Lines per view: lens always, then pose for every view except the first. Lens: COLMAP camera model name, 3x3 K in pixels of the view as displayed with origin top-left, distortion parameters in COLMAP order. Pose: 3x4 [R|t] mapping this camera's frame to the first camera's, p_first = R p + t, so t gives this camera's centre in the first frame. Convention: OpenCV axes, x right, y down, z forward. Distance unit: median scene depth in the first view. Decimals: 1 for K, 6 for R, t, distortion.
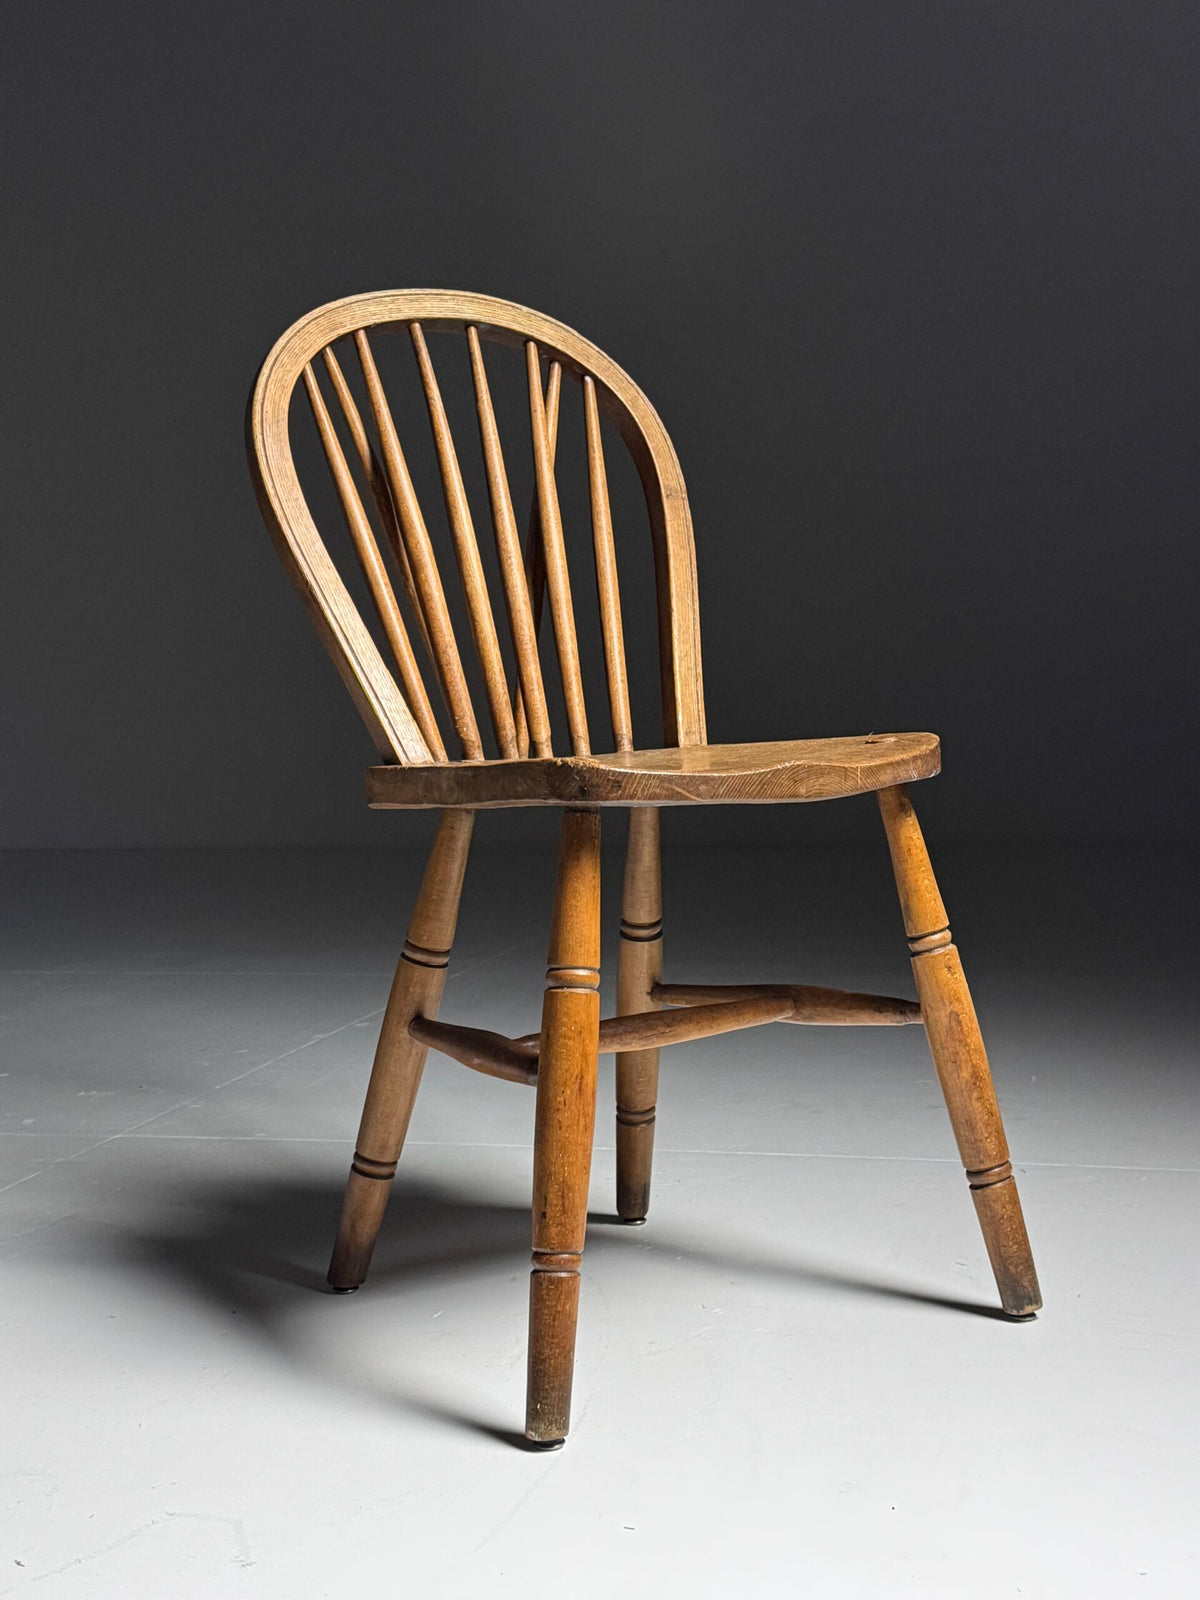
lens RADIAL K [[2106.3, 0, 612.6], [0, 2106.3, 799.2], [0, 0, 1]] dist [0.123206, 0.000000]
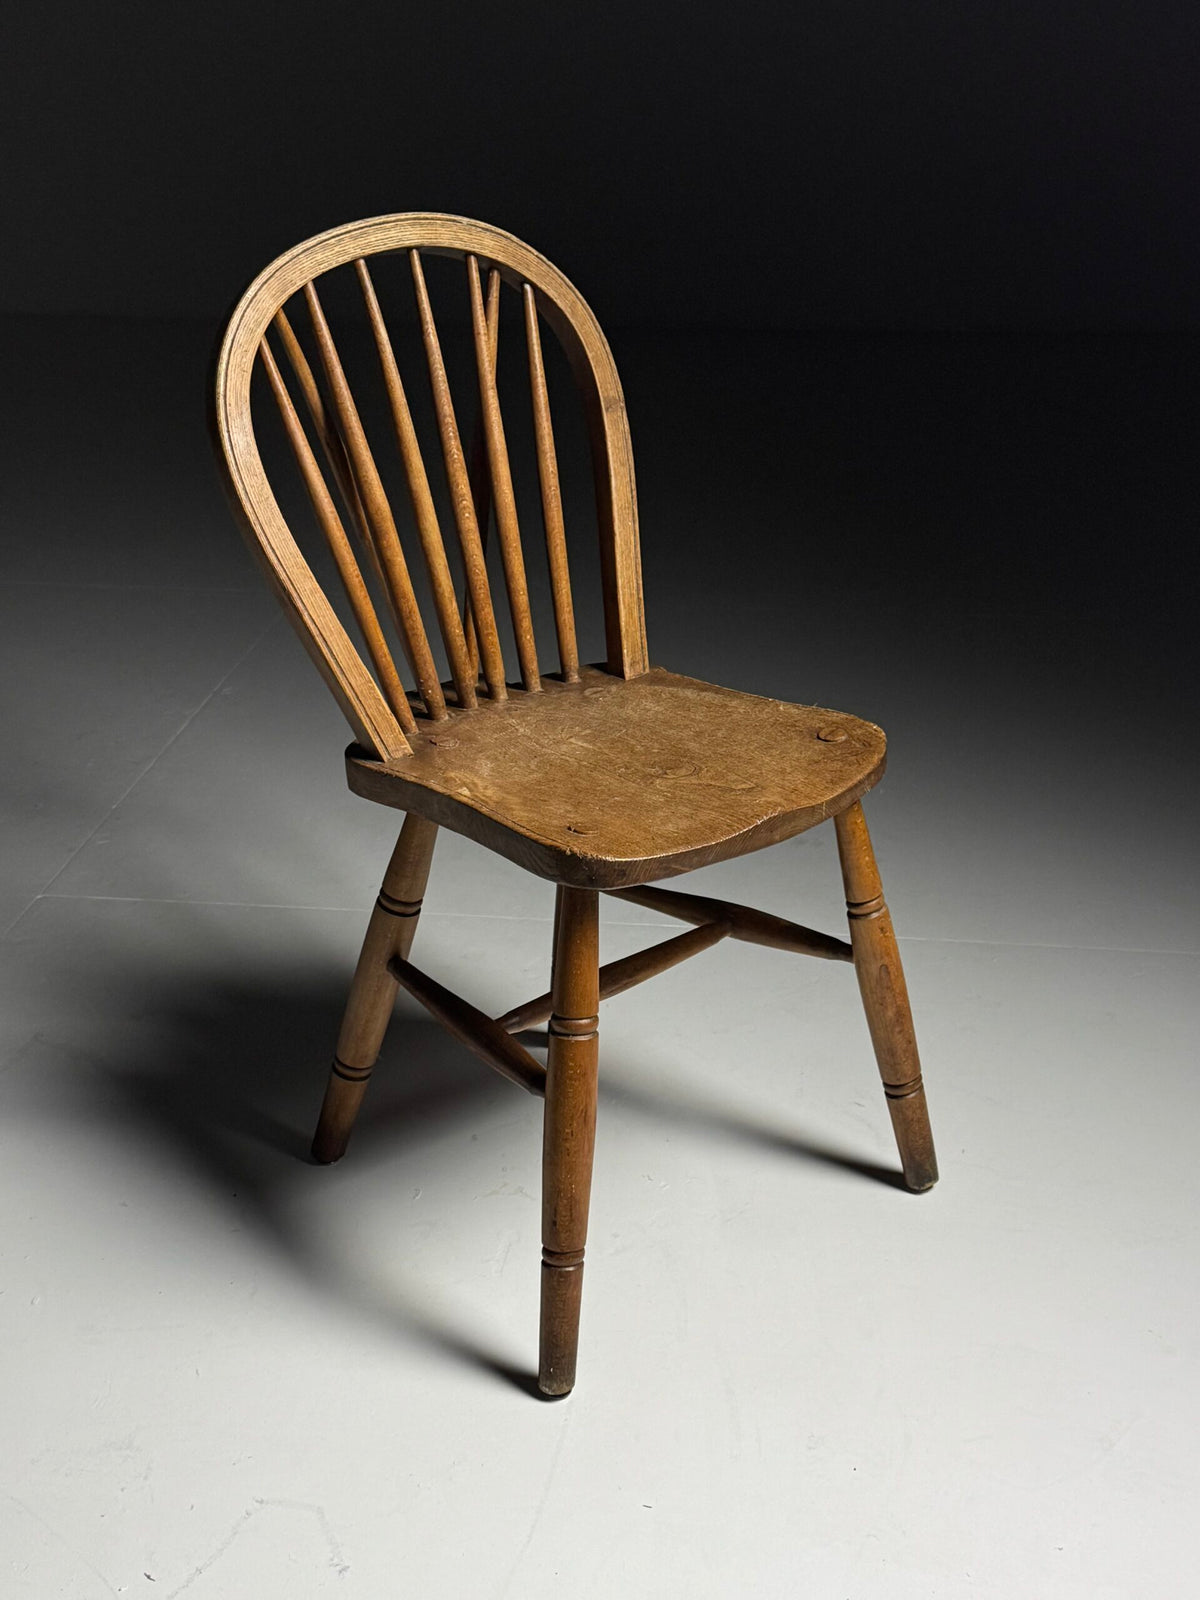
lens RADIAL K [[2106.3, 0, 611.1], [0, 2106.3, 806.7], [0, 0, 1]] dist [0.123206, 0.000000]
pose [[0.991530, -0.030893, 0.126148, -0.111911], [-0.013883, 0.940523, 0.339447, -0.327277], [-0.129132, -0.338323, 0.932128, -0.005156]]
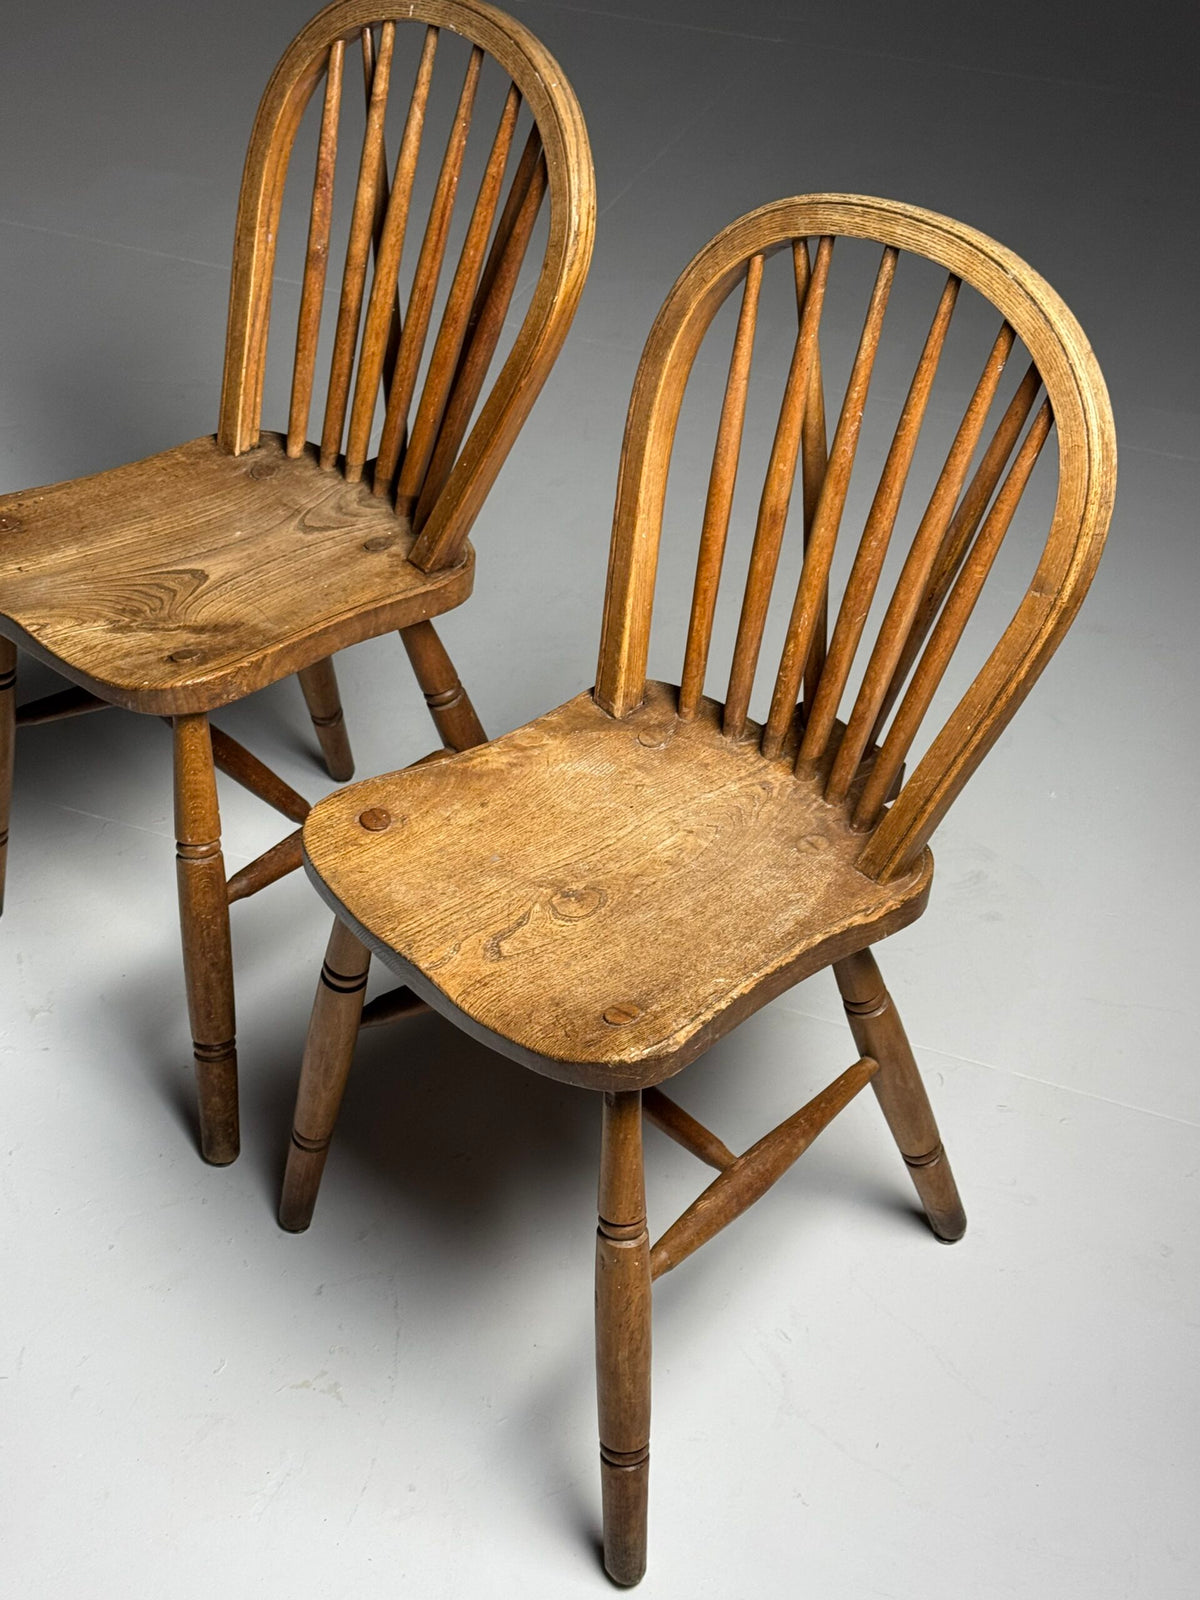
lens RADIAL K [[2433.1, 0, 604.4], [0, 2433.1, 792.9], [0, 0, 1]] dist [0.131330, 0.000000]
pose [[0.100419, 0.622247, -0.776353, 0.754751], [-0.071834, 0.782795, 0.618119, -0.638226], [0.992349, -0.006302, 0.123306, 0.795646]]
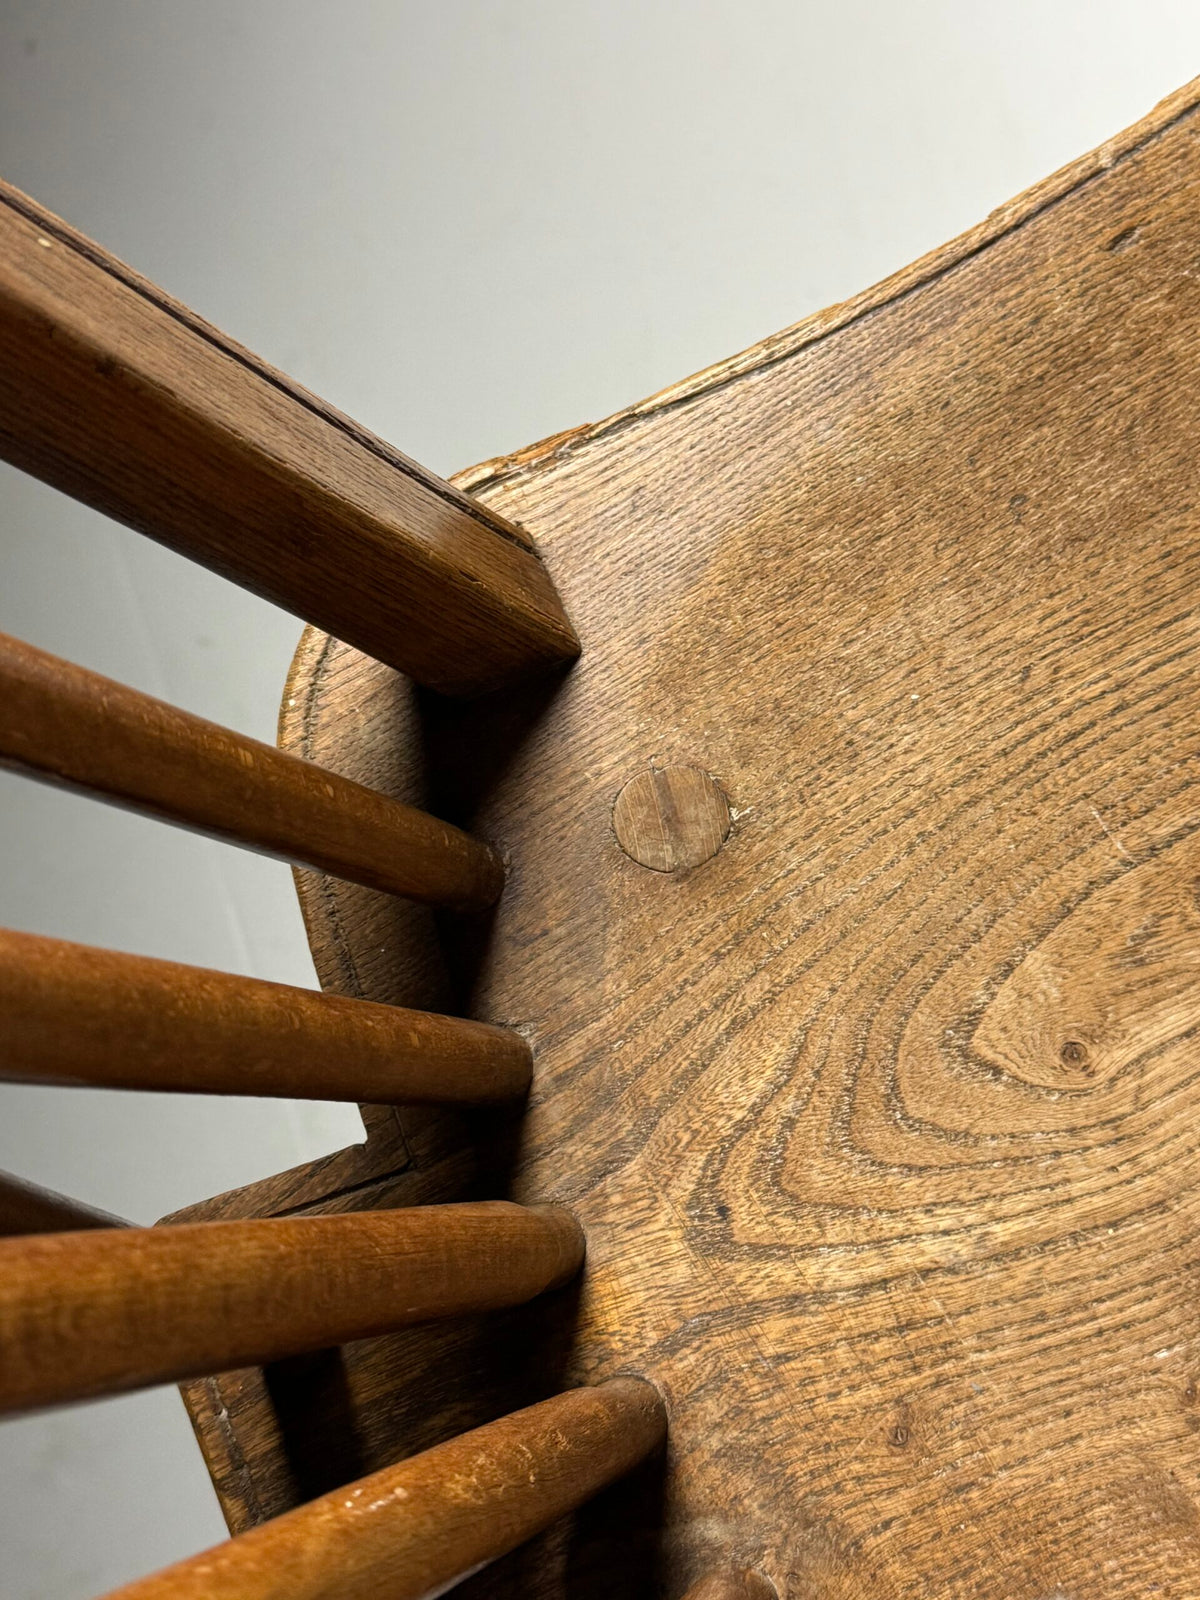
lens RADIAL K [[1939.4, 0, 609.4], [0, 1939.4, 825.4], [0, 0, 1]] dist [0.105182, 0.000000]
pose [[0.186268, -0.951196, 0.246029, -0.039987], [0.177788, 0.278910, 0.943716, -0.227576], [-0.966279, -0.132043, 0.221063, 0.957697]]
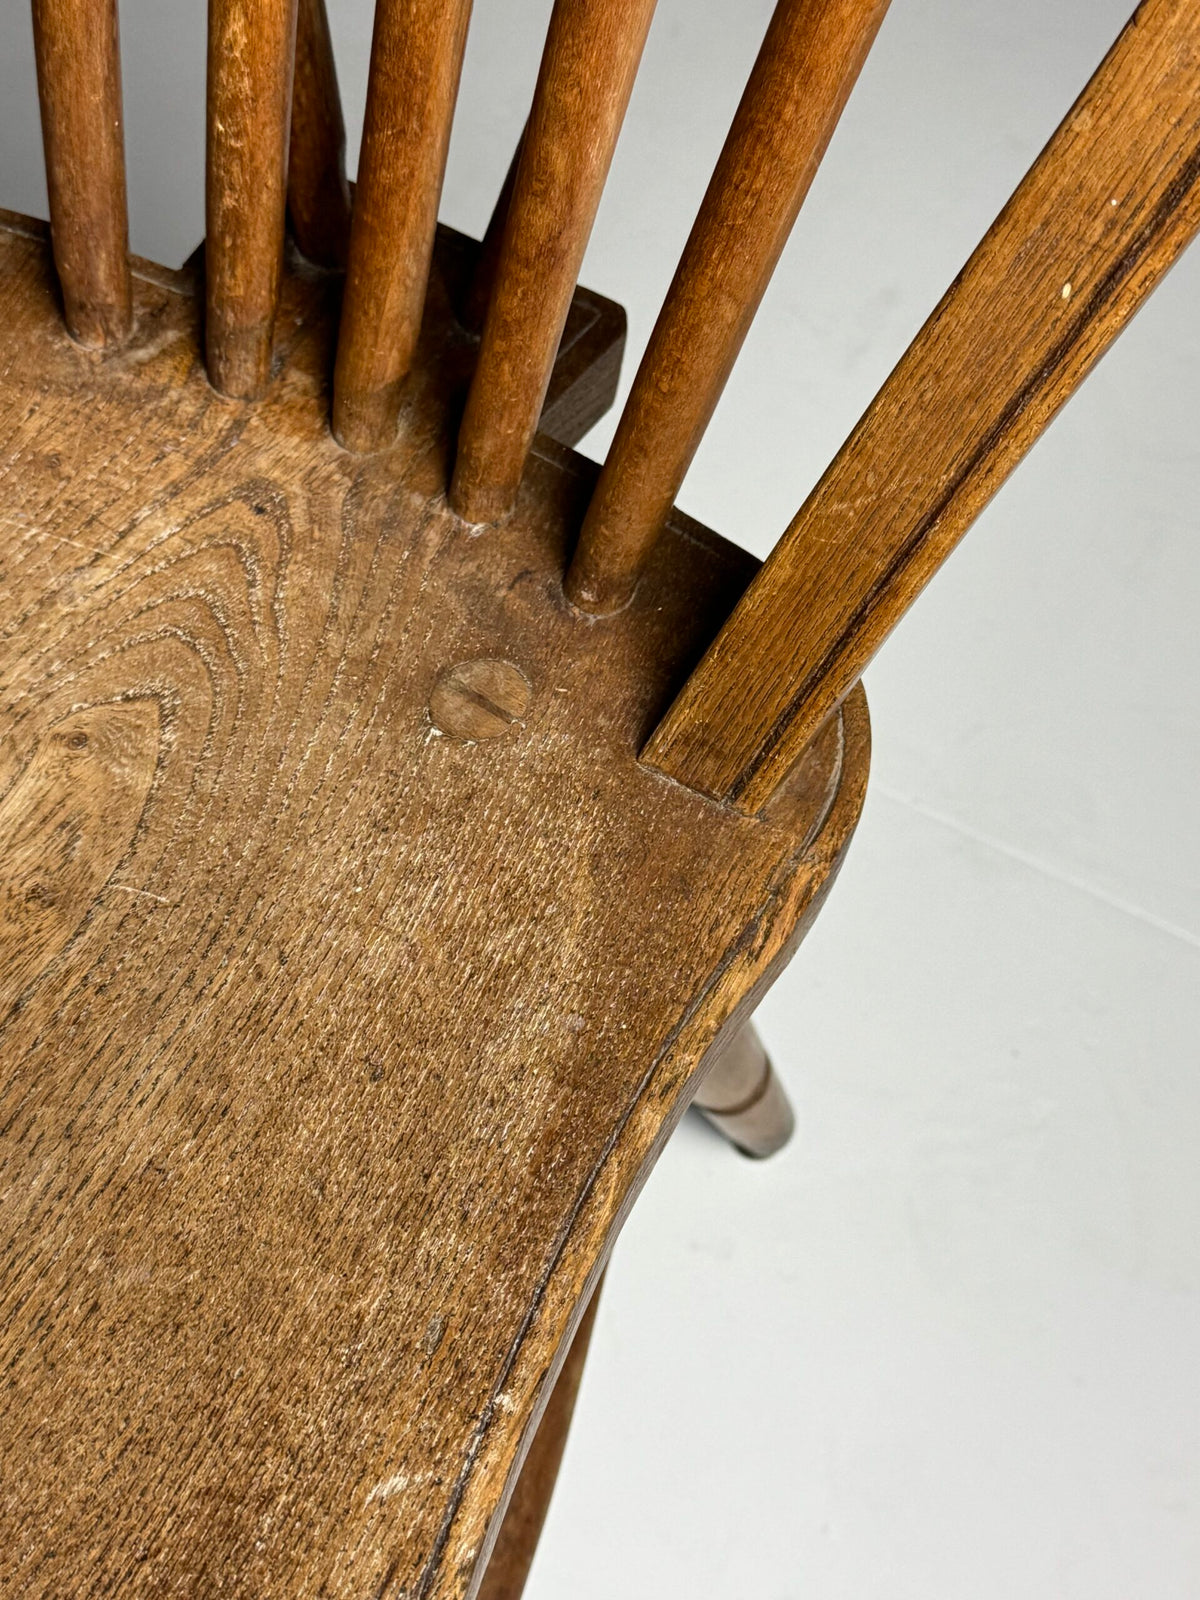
lens RADIAL K [[2106.3, 0, 604.5], [0, 2106.3, 792.9], [0, 0, 1]] dist [0.123206, 0.000000]
pose [[0.451969, 0.783589, -0.426278, 0.145079], [-0.126385, 0.529302, 0.838967, -0.241458], [0.883035, -0.325312, 0.338262, 0.919107]]
